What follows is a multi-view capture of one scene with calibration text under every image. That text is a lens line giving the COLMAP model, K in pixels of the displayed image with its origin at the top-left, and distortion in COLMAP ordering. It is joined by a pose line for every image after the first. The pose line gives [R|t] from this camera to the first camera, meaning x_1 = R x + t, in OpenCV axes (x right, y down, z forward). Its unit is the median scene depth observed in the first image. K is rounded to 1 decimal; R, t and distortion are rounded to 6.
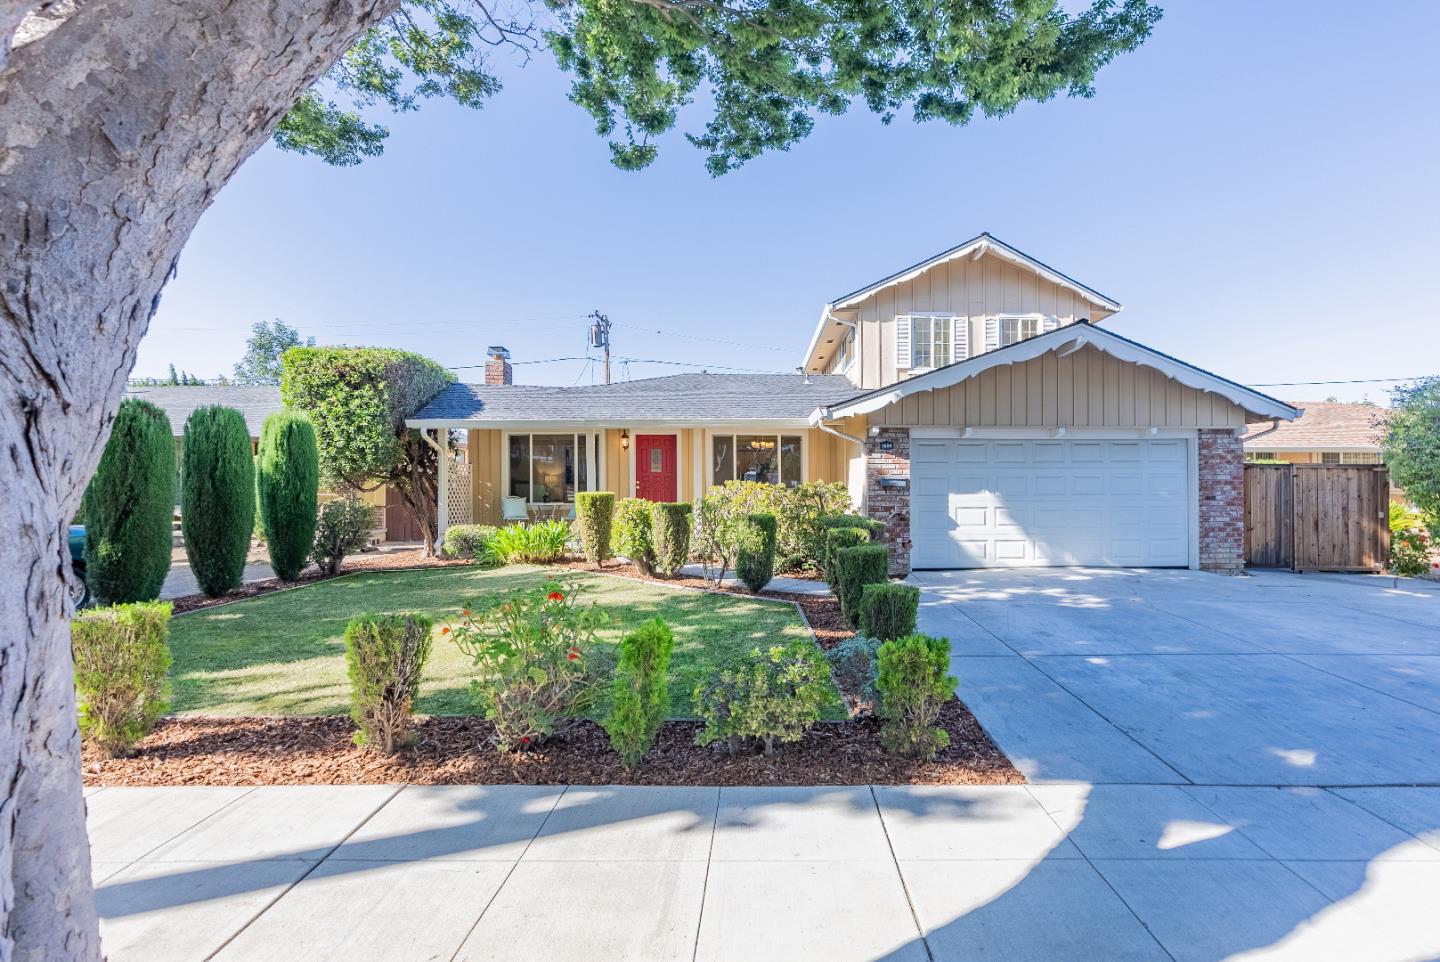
lens RADIAL K [[658.9, 0, 747.4], [0, 658.9, 485.3], [0, 0, 1]] dist [-0.010722, 0.001496]
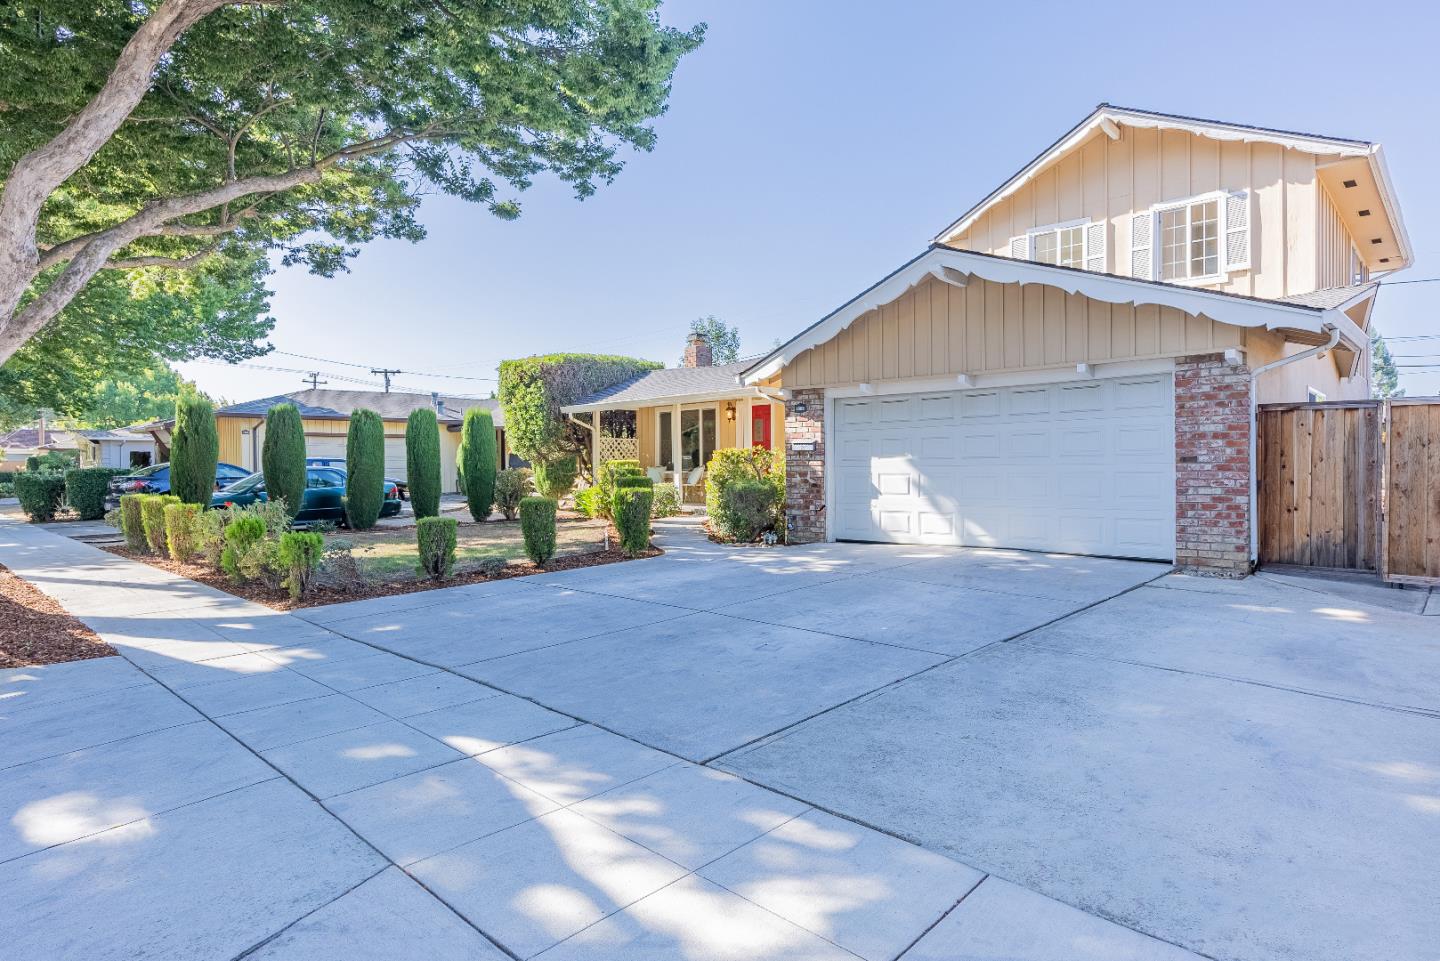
lens RADIAL K [[777.2, 0, 717.7], [0, 777.2, 477.3], [0, 0, 1]] dist [-0.008160, -0.000802]
pose [[0.726687, 0.004470, -0.686954, 0.875062], [0.011173, 0.999770, 0.018324, 0.017259], [0.686877, -0.020991, 0.726470, 0.090795]]
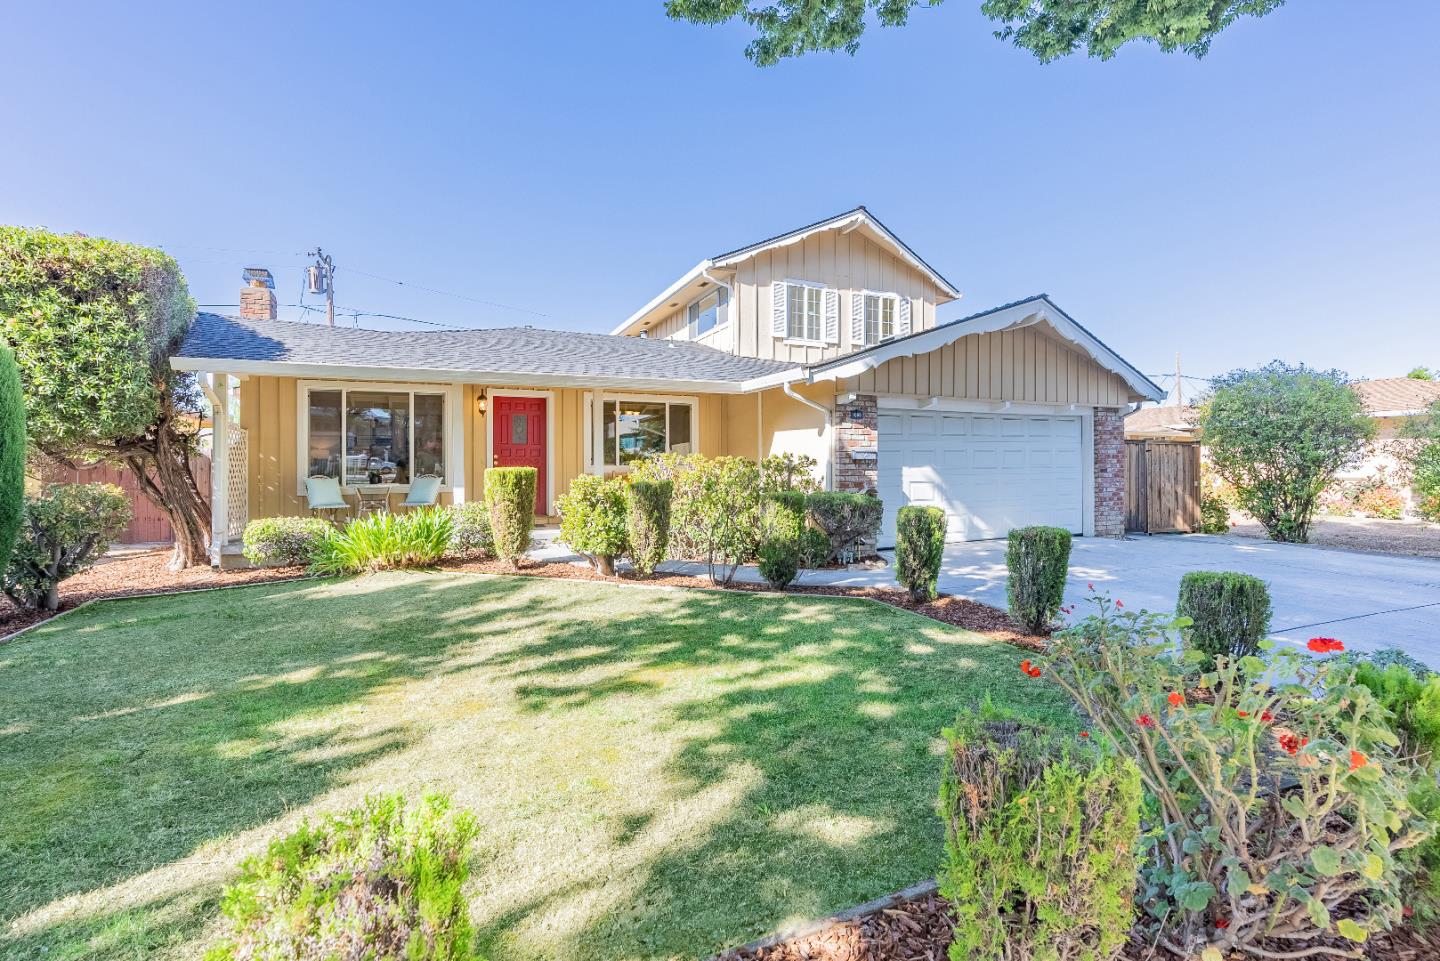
lens RADIAL K [[658.9, 0, 711.1], [0, 658.9, 459.6], [0, 0, 1]] dist [-0.010722, 0.001496]
pose [[0.922448, -0.000016, 0.386122, -0.314302], [0.003156, 0.999967, -0.007499, 0.007462], [-0.386109, 0.008136, 0.922417, 0.233882]]
